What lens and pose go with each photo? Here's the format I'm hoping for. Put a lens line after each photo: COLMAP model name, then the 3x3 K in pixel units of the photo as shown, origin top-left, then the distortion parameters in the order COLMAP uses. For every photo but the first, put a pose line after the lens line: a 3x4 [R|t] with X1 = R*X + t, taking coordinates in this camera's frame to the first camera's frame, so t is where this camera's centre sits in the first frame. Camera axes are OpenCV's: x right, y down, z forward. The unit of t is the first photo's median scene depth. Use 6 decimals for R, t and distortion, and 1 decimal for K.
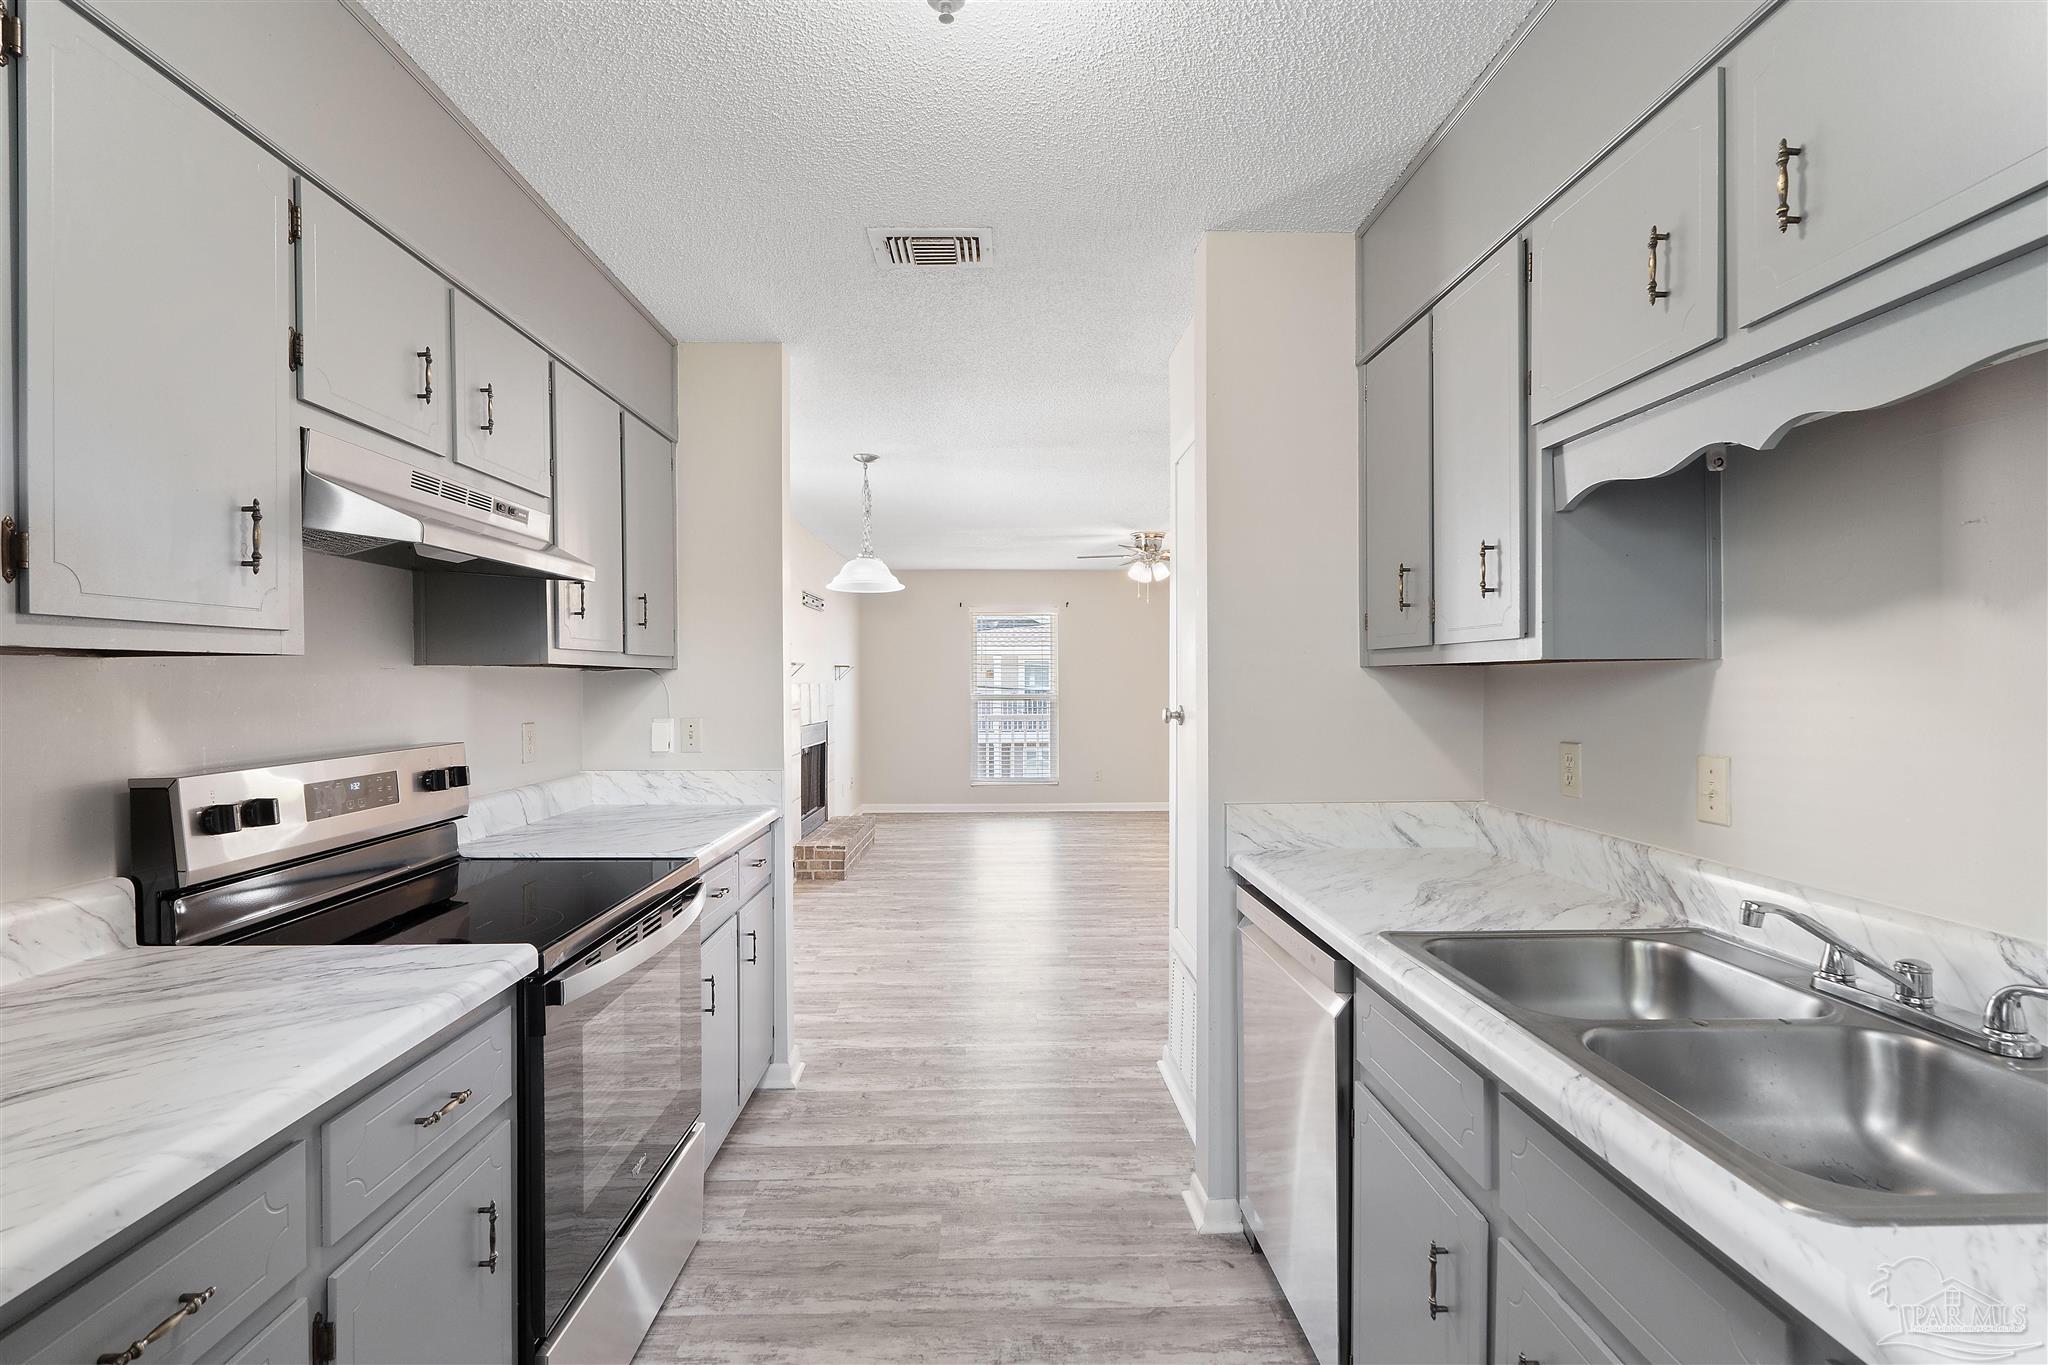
lens RADIAL K [[941.1, 0, 1016.4], [0, 941.1, 687.3], [0, 0, 1]] dist [0.001285, 0.000086]
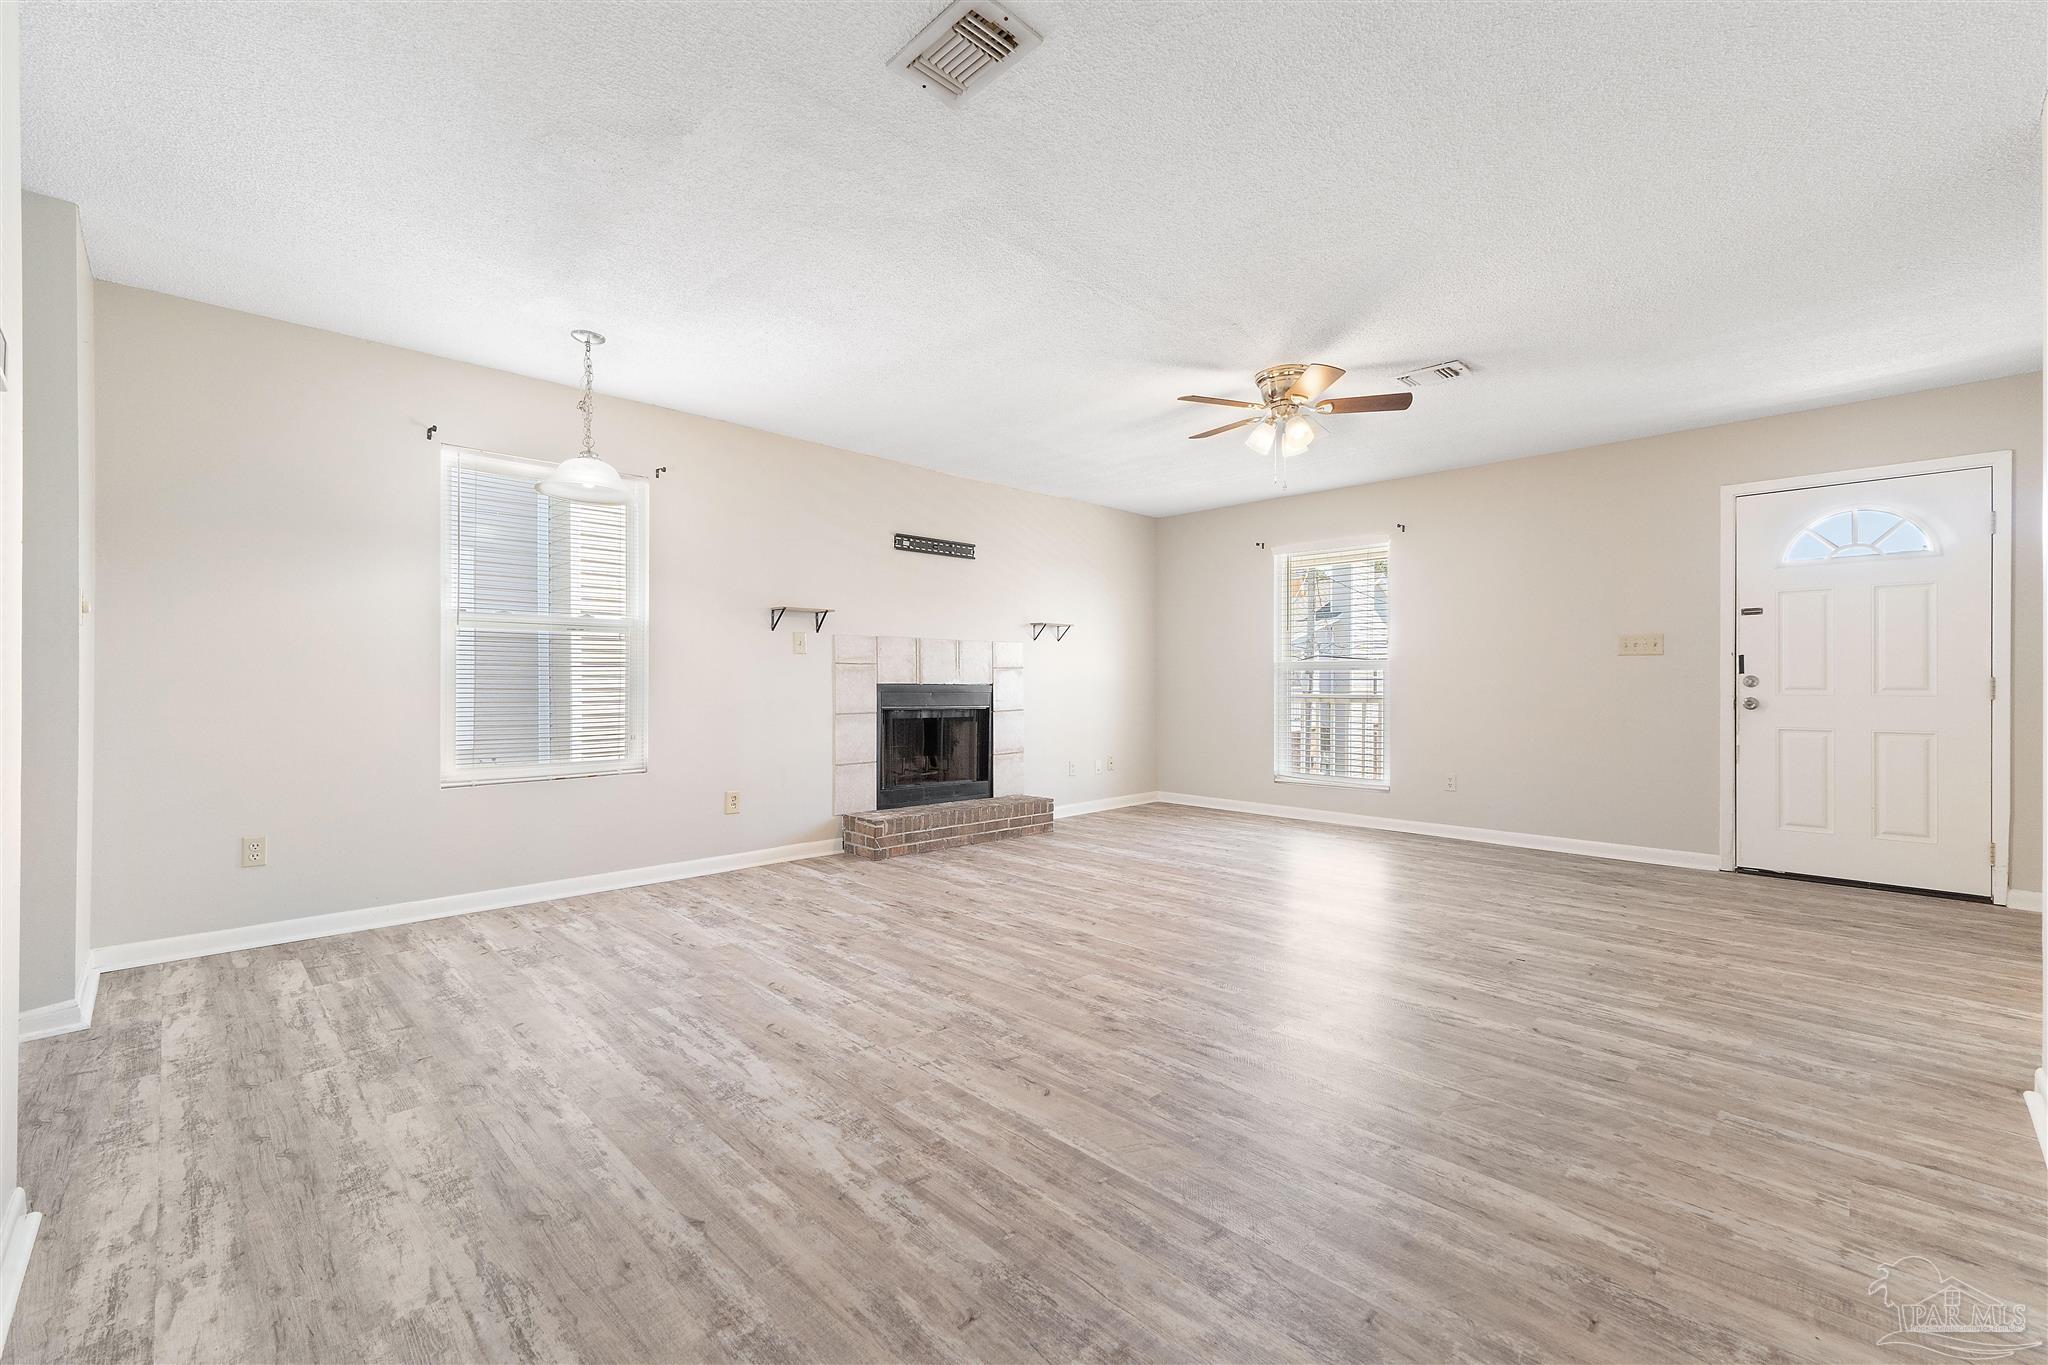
lens RADIAL K [[854.4, 0, 1024.0], [0, 854.4, 681.1], [0, 0, 1]] dist [0.005036, 0.000425]
pose [[0.675440, -0.001203, -0.737414, 0.492471], [-0.004729, 0.999971, -0.005963, 0.046140], [0.737399, 0.007515, 0.675415, 0.583309]]
